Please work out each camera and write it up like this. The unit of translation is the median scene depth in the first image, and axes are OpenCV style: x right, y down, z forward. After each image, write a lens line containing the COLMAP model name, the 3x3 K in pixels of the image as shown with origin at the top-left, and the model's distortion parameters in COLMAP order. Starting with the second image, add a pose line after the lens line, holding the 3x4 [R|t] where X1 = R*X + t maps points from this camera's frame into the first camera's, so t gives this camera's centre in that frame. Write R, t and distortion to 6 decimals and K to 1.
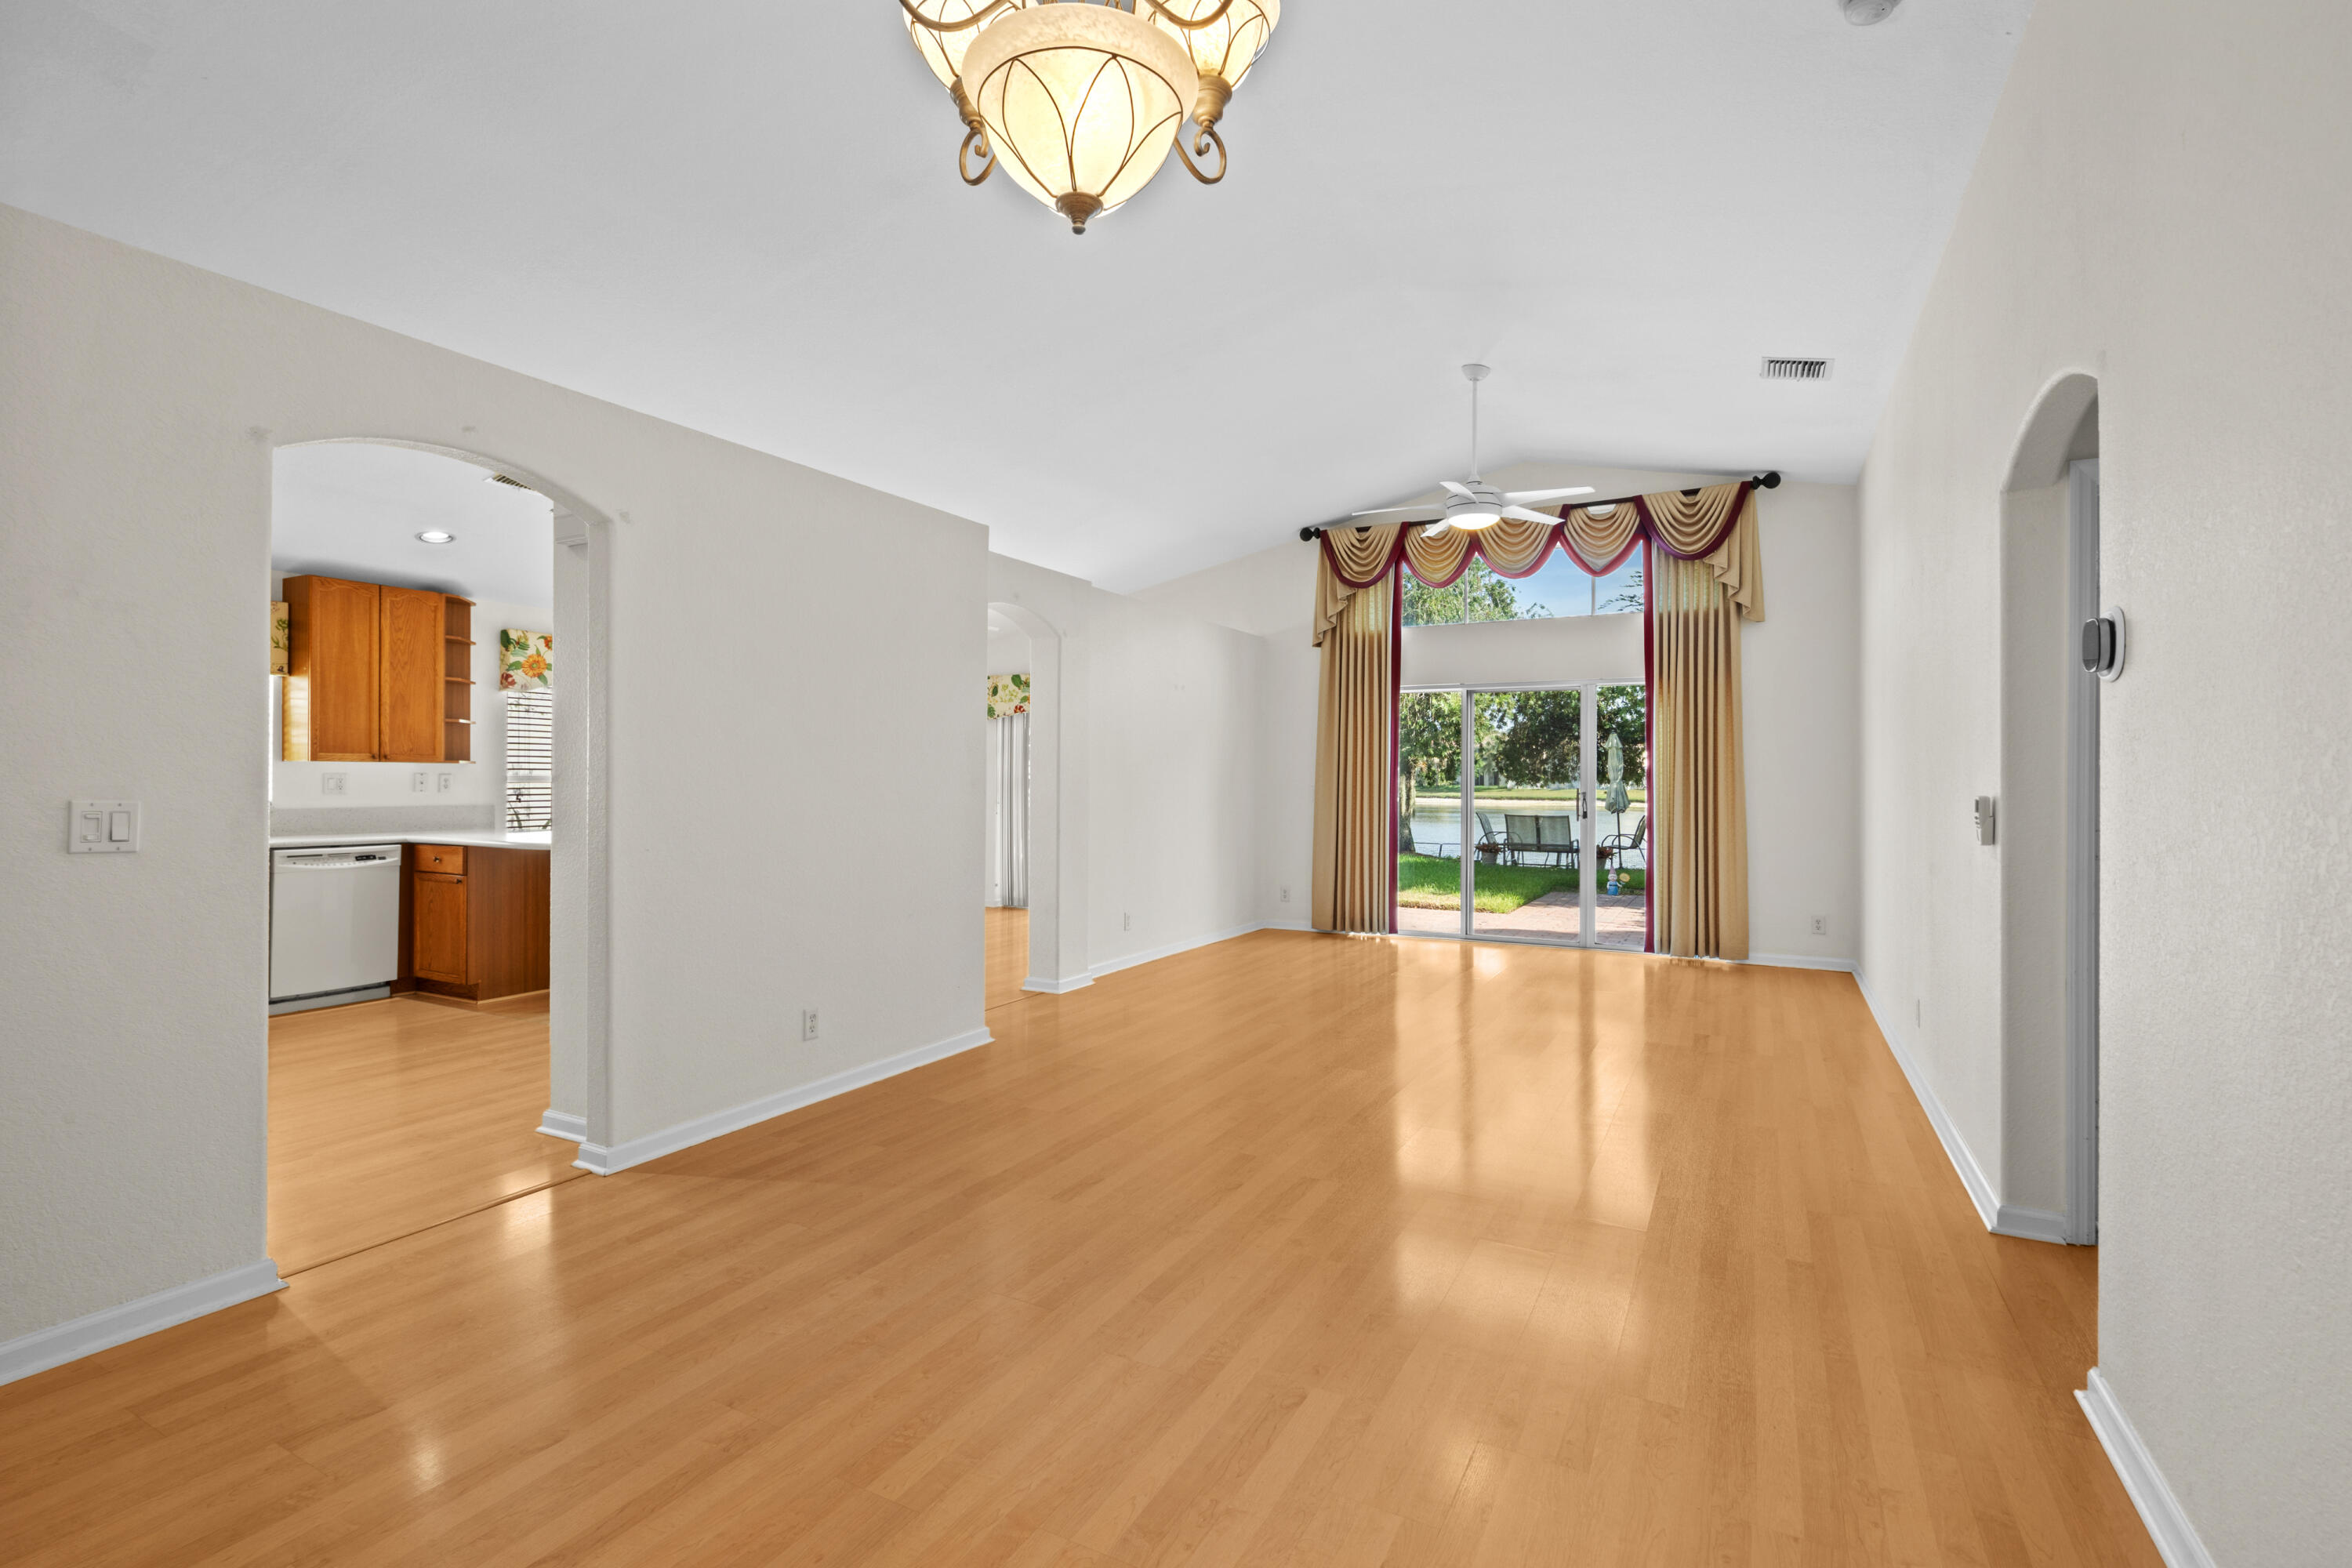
lens RADIAL K [[1095.2, 0, 1166.9], [0, 1095.2, 769.4], [0, 0, 1]] dist [-0.008693, 0.003338]
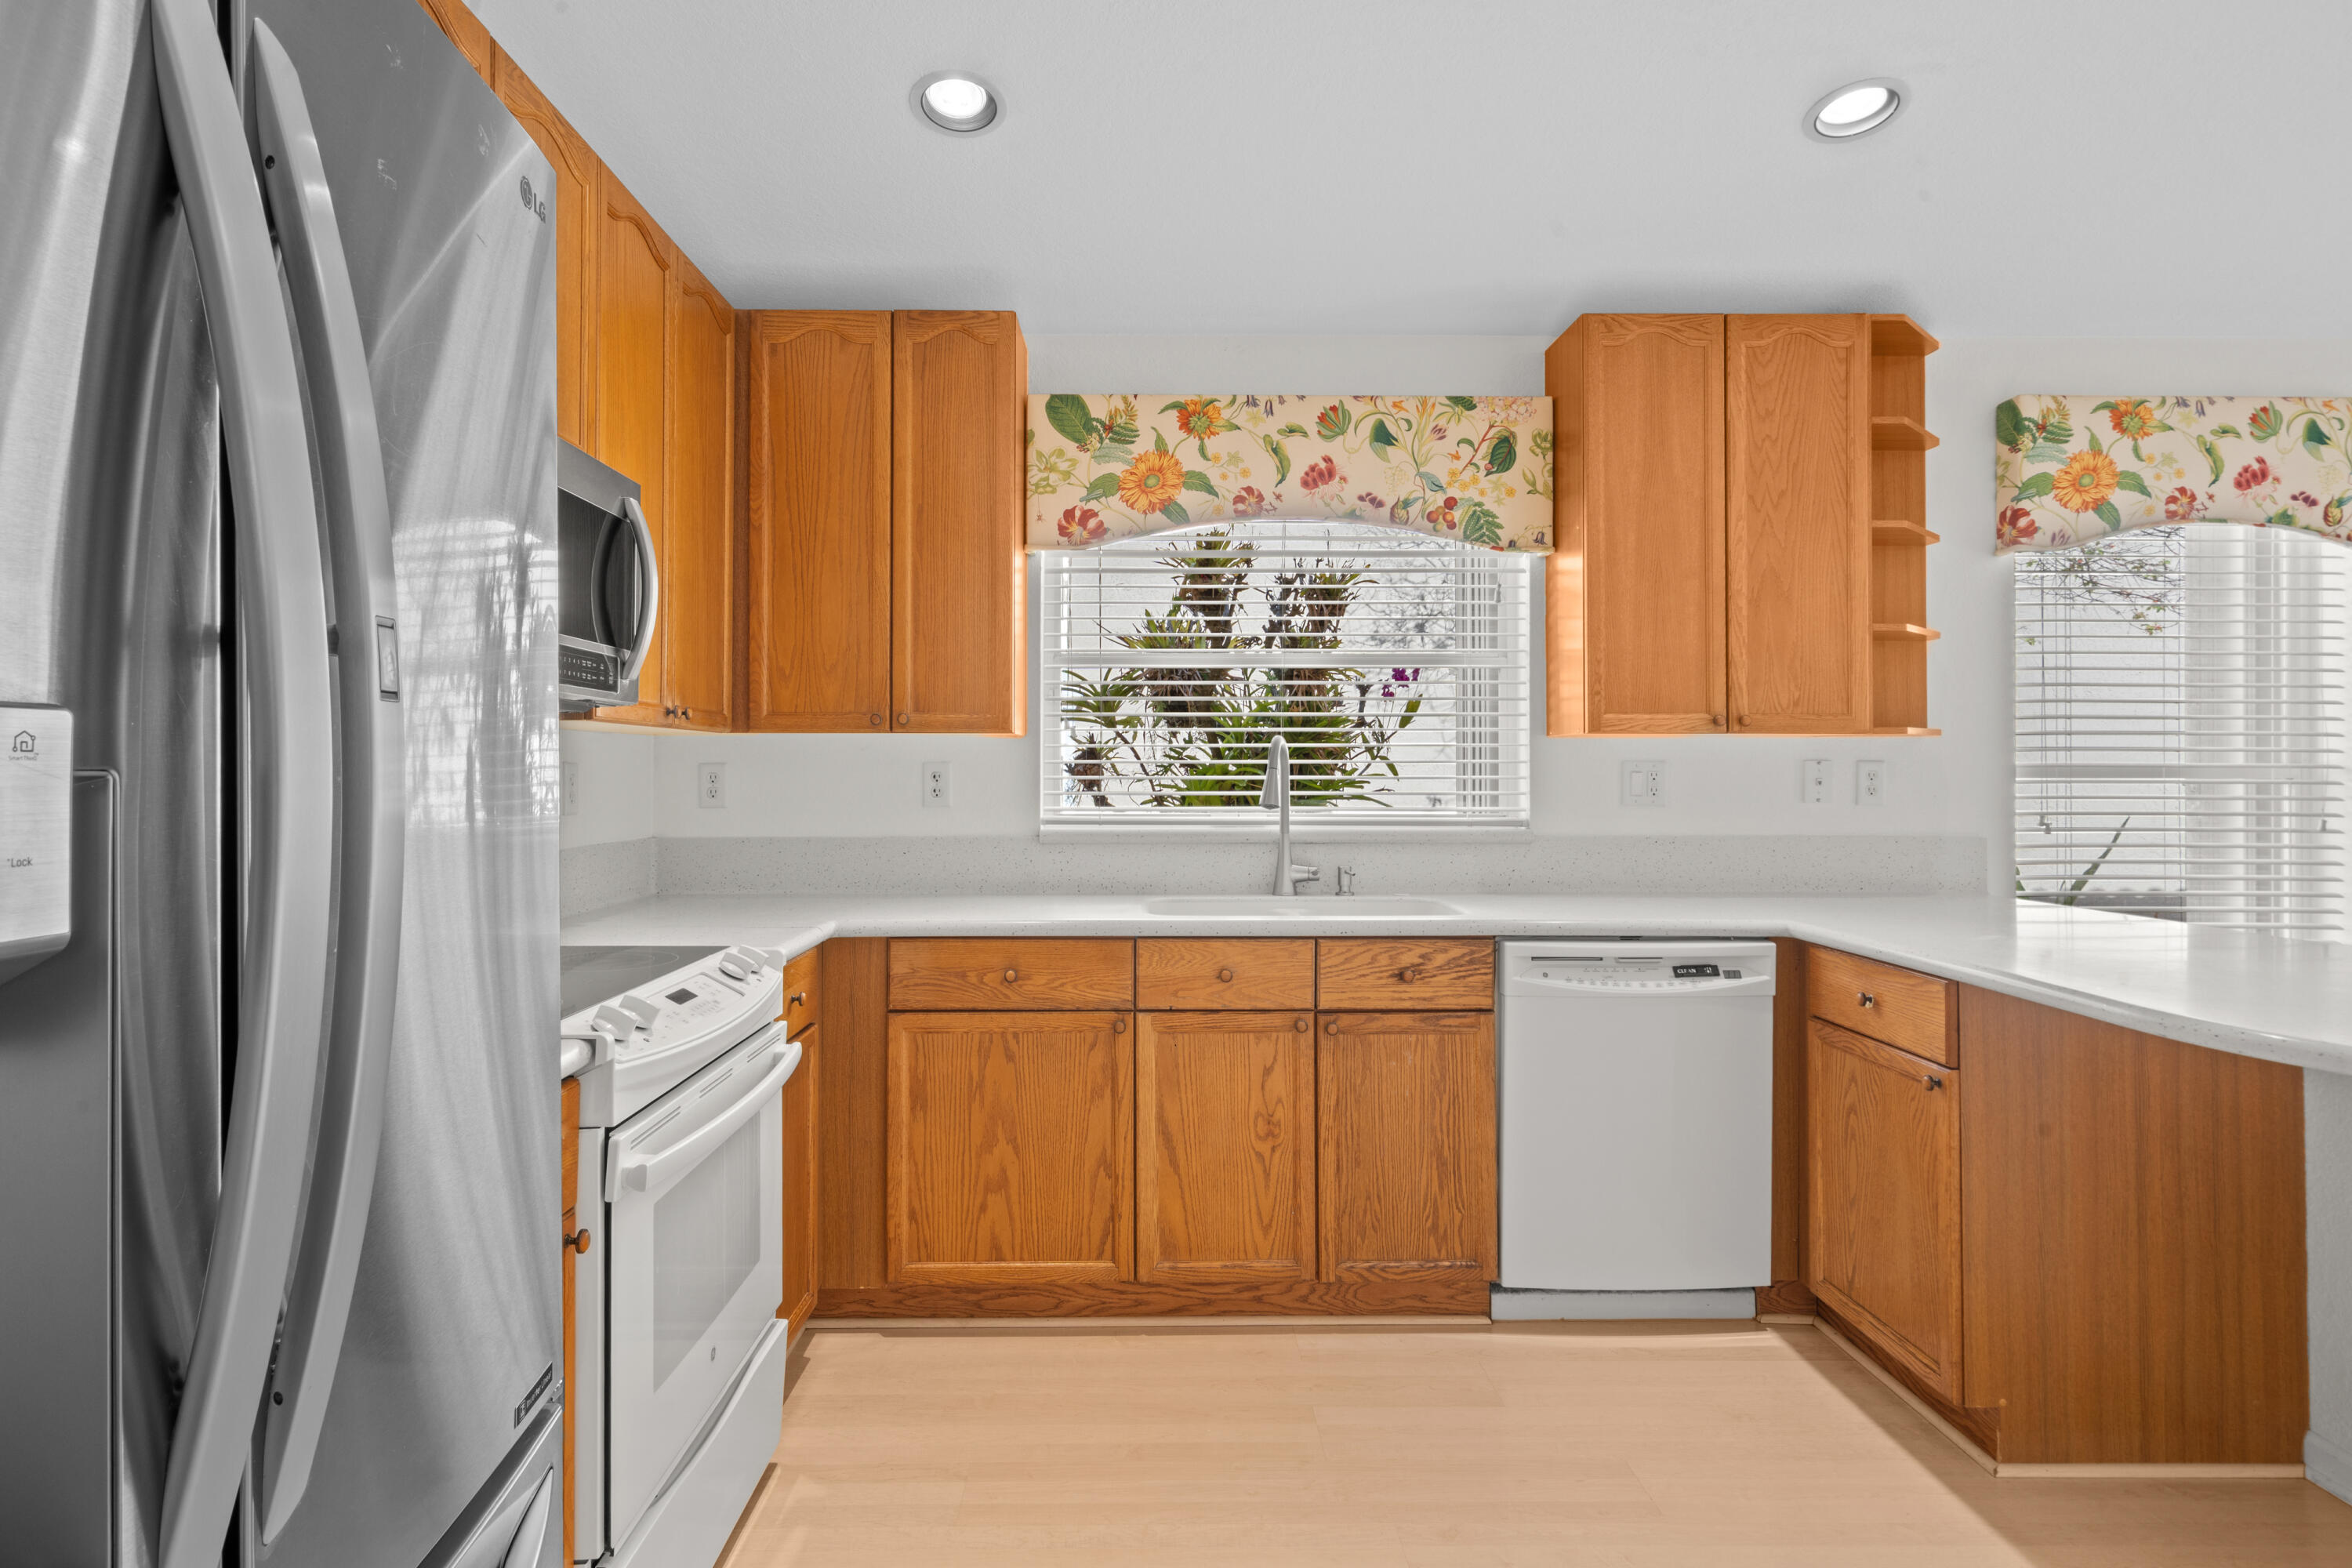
lens RADIAL K [[1298.5, 0, 1170.4], [0, 1298.5, 754.2], [0, 0, 1]] dist [0.009875, -0.000730]
pose [[0.496627, -0.007104, -0.867935, -0.390448], [0.008849, 0.999956, -0.003121, 0.001049], [0.867919, -0.006131, 0.496668, 0.560667]]
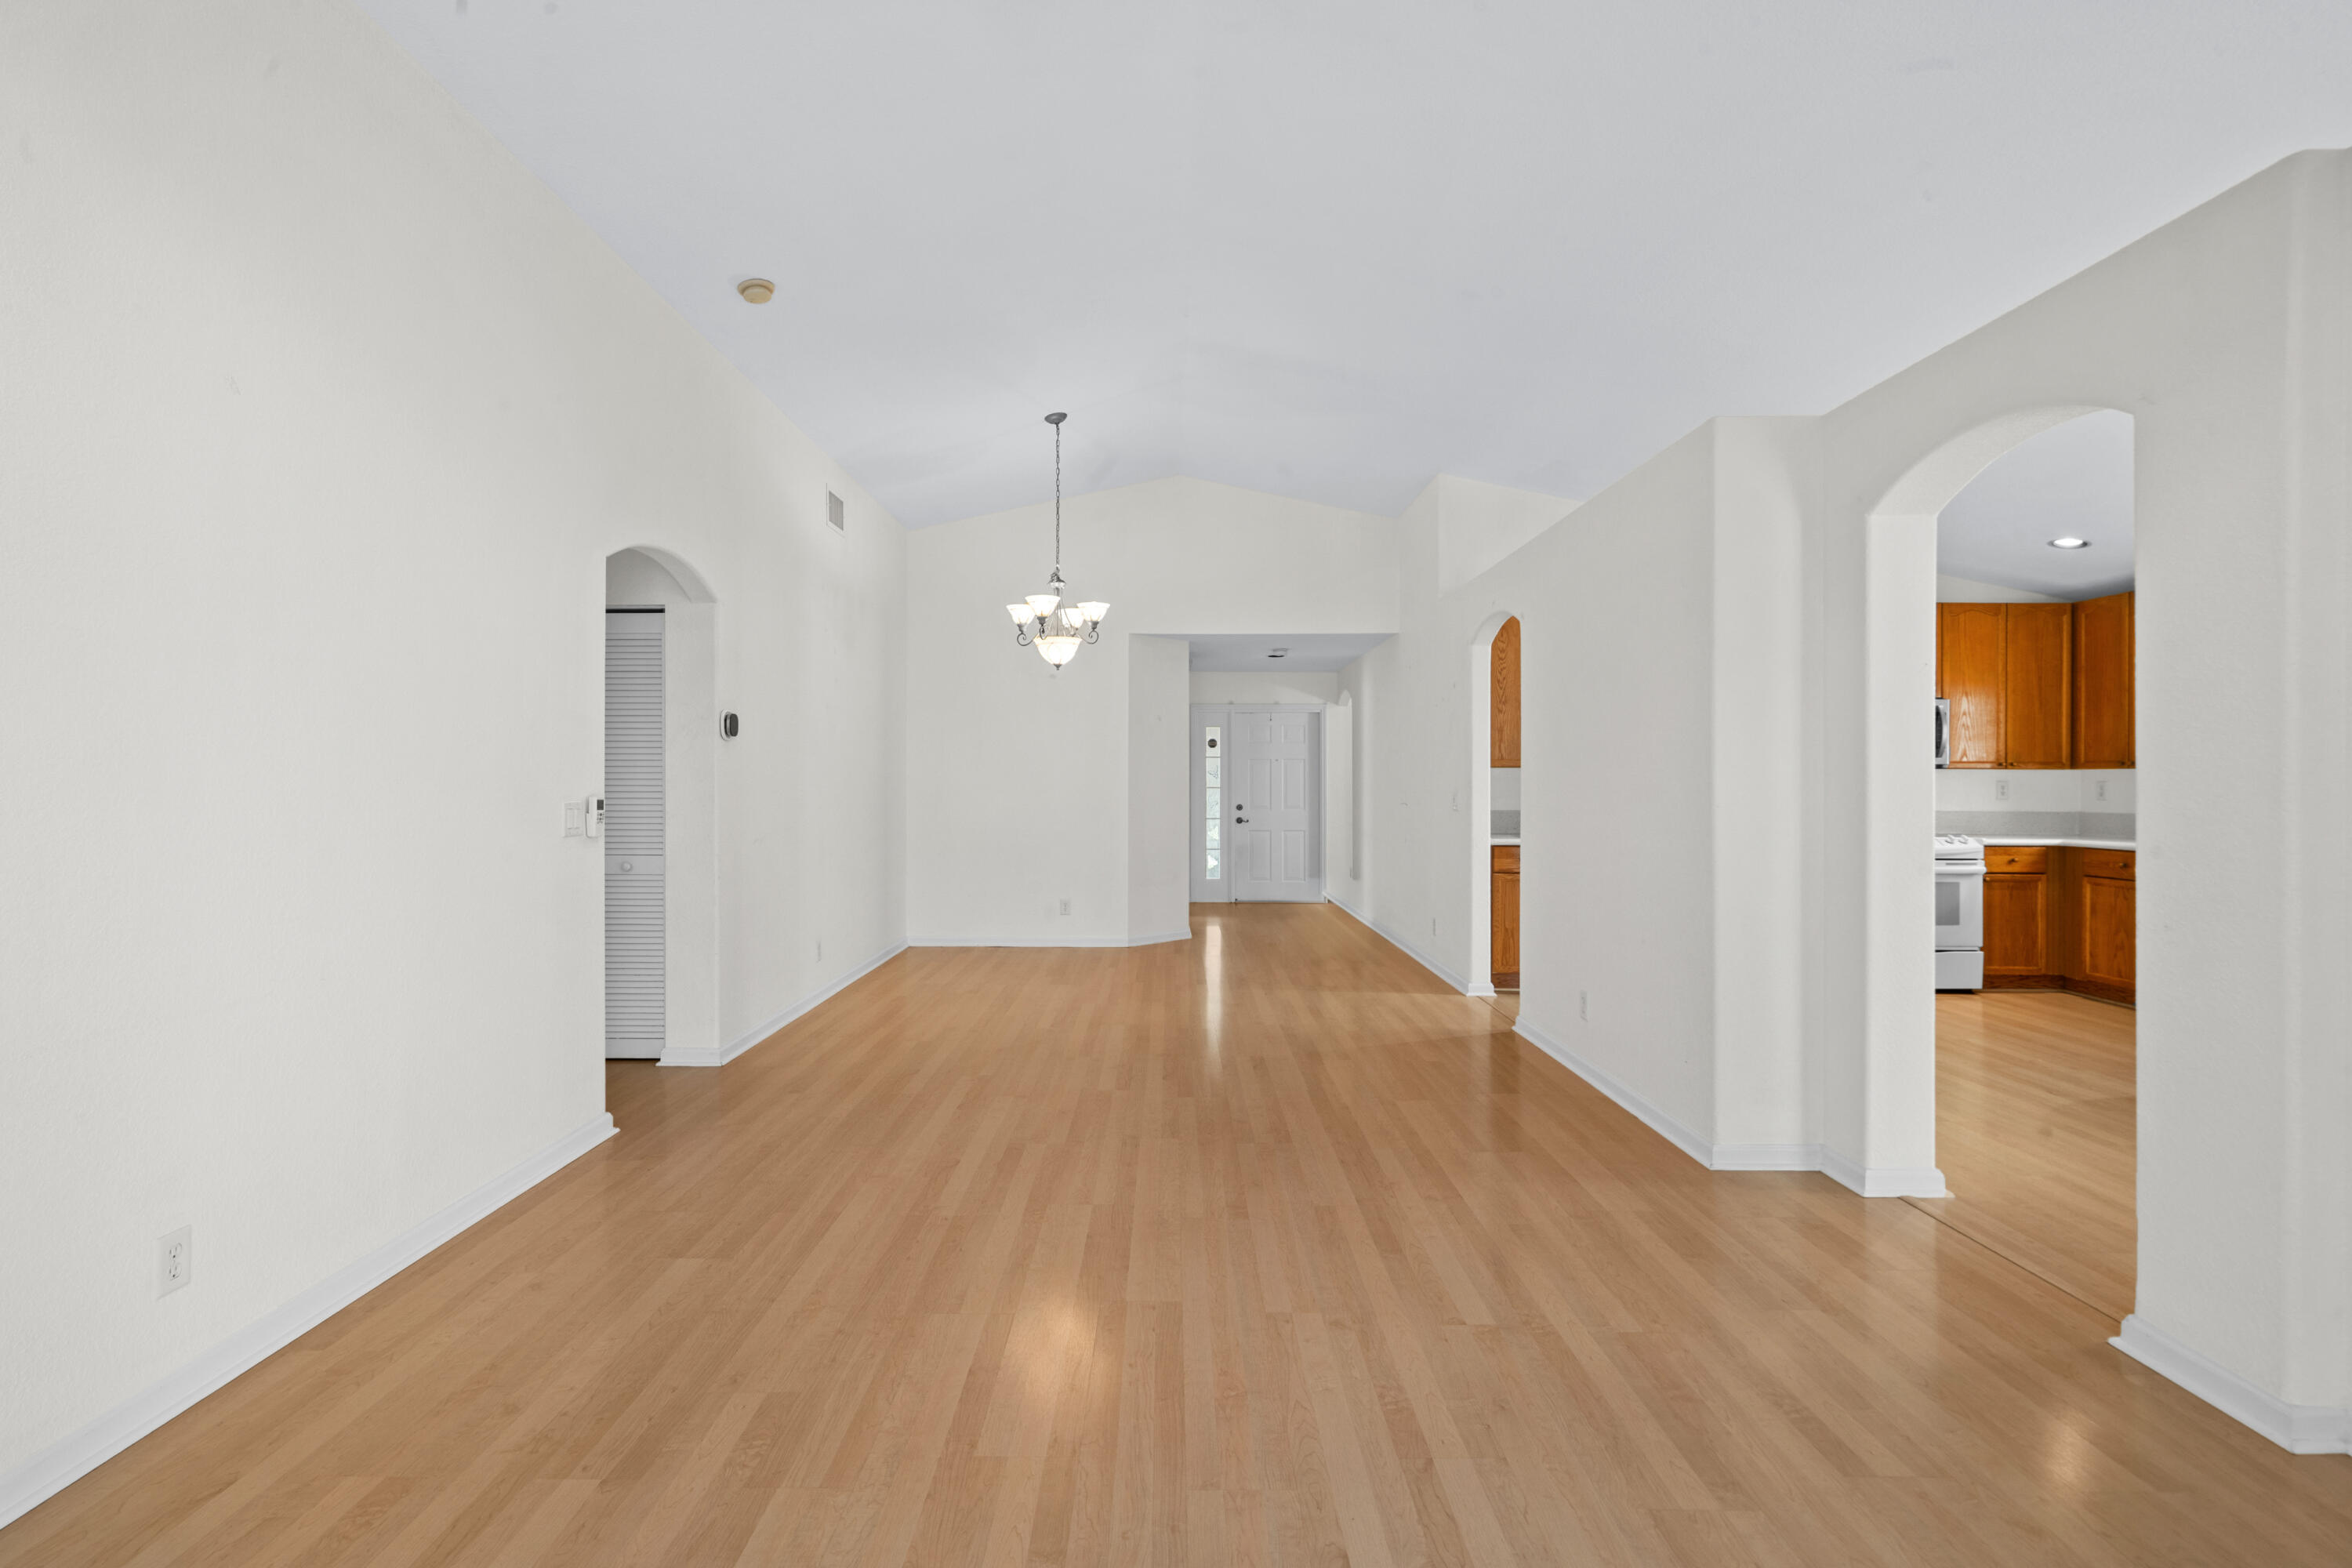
lens RADIAL K [[1095.2, 0, 1123.0], [0, 1095.2, 785.9], [0, 0, 1]] dist [-0.008693, 0.003338]
pose [[-0.886721, -0.001279, -0.462302, 0.396571], [0.001586, 0.999982, -0.005809, 0.010148], [0.462301, -0.005884, -0.886703, 1.170200]]
